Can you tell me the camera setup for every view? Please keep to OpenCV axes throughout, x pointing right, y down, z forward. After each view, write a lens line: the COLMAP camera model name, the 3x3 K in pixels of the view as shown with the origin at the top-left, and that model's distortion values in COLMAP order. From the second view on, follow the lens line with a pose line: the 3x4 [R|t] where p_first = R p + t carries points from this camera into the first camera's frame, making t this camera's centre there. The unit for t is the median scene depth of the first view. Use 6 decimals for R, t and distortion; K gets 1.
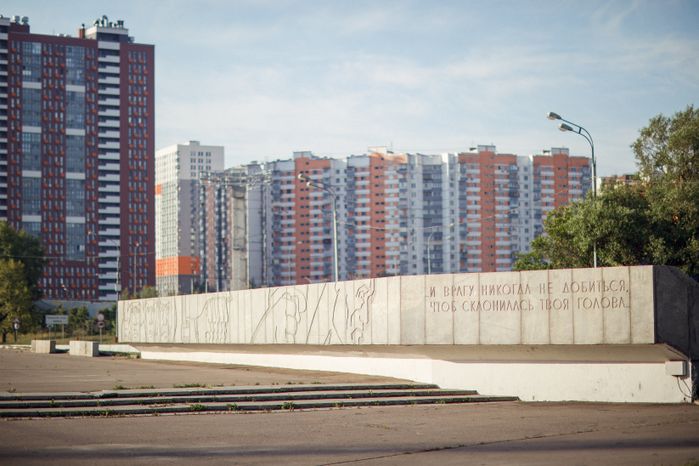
lens RADIAL K [[1634.9, 0, 351.6], [0, 1634.9, 236.1], [0, 0, 1]] dist [-0.152516, 0.000000]
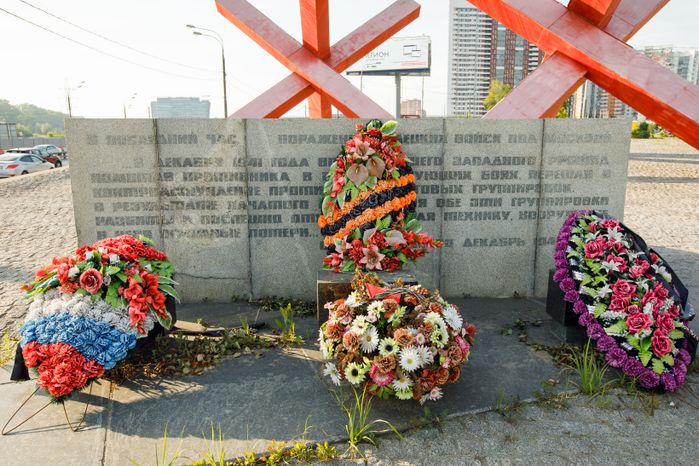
lens RADIAL K [[524.7, 0, 347.5], [0, 524.7, 236.3], [0, 0, 1]] dist [-0.009365, 0.026182]
pose [[0.914725, 0.081386, -0.395795, -0.070291], [0.020459, 0.968922, 0.246518, 0.007212], [0.403558, -0.233594, 0.884633, 0.151339]]
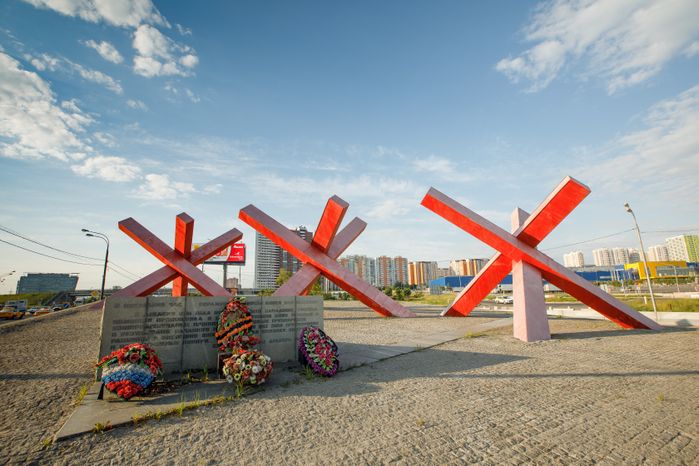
lens RADIAL K [[318.5, 0, 346.4], [0, 318.5, 235.8], [0, 0, 1]] dist [-0.043654, 0.009589]
pose [[0.998887, -0.003792, 0.047008, -0.069219], [0.010012, 0.991093, -0.132794, 0.006750], [-0.046086, 0.133117, 0.990028, 0.145315]]
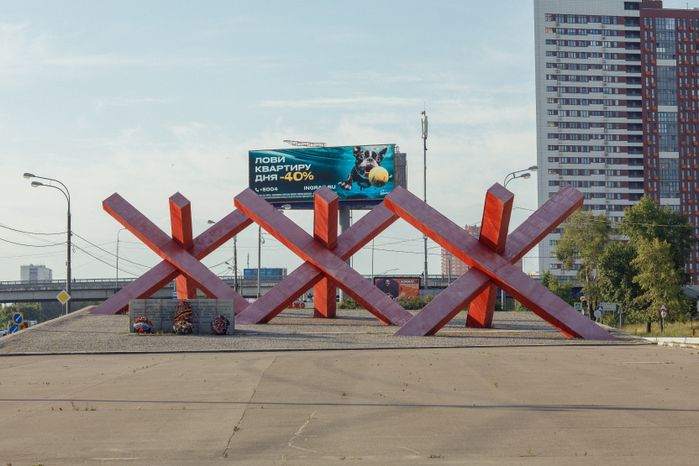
lens RADIAL K [[1634.9, 0, 352.2], [0, 1634.9, 235.5], [0, 0, 1]] dist [-0.152516, 0.000000]
pose [[0.926376, -0.018592, -0.376141, -0.010158], [0.021423, 0.999765, 0.003345, 0.002093], [0.375990, -0.011157, 0.926556, 0.040333]]
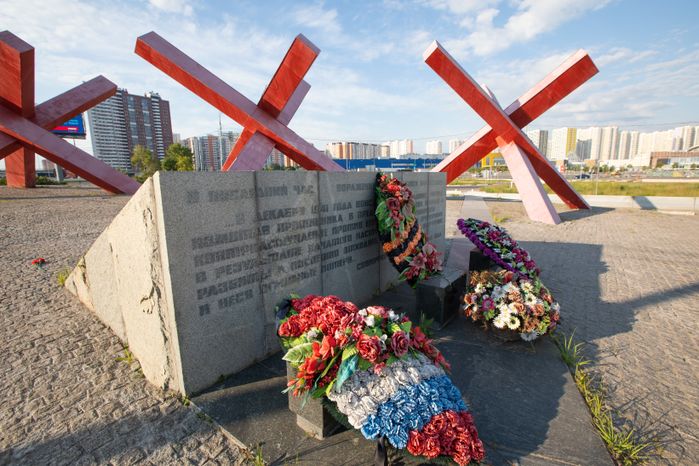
lens RADIAL K [[318.5, 0, 345.8], [0, 318.5, 237.4], [0, 0, 1]] dist [-0.043654, 0.009589]
pose [[0.905288, -0.085331, 0.416139, -0.076732], [-0.016502, 0.971813, 0.235174, 0.007217], [-0.424477, -0.219767, 0.878363, 0.152786]]
